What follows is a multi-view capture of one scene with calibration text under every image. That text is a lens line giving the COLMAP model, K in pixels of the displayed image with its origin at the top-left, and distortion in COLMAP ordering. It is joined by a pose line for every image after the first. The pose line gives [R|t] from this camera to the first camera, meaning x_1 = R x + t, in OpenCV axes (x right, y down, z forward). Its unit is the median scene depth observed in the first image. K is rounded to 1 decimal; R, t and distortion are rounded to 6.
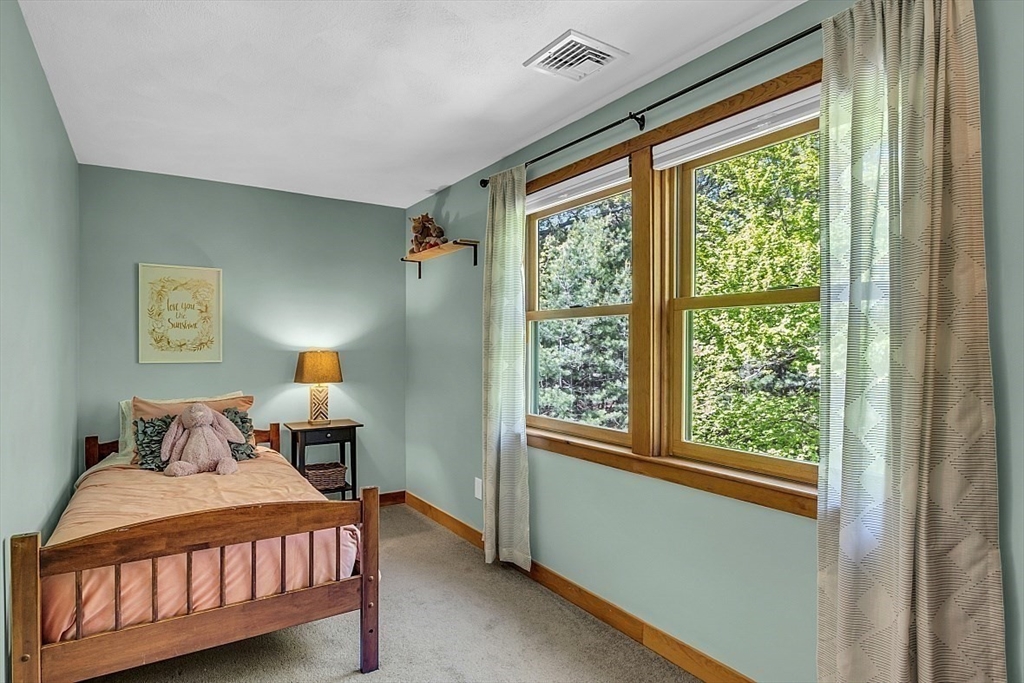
lens RADIAL K [[542.1, 0, 512.8], [0, 542.1, 348.2], [0, 0, 1]] dist [-0.010316, 0.000933]
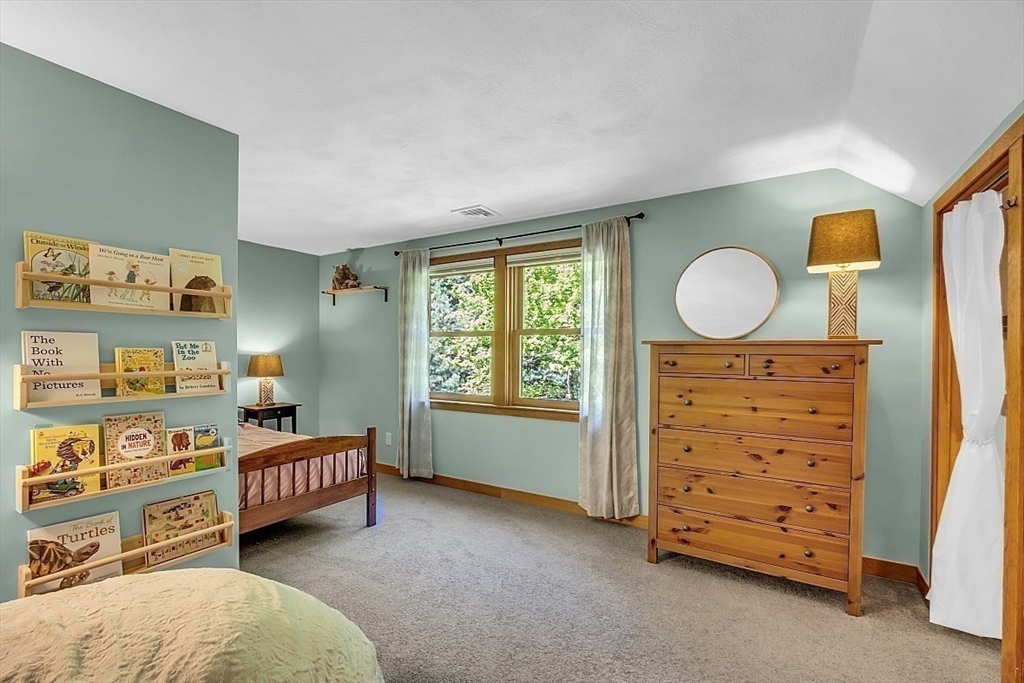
lens RADIAL K [[468.4, 0, 506.9], [0, 468.4, 353.8], [0, 0, 1]] dist [-0.014925, 0.000576]
pose [[0.906430, 0.001026, 0.422354, -0.484252], [-0.002626, 0.999991, 0.003206, -0.003598], [-0.422347, -0.004015, 0.906425, -0.609061]]
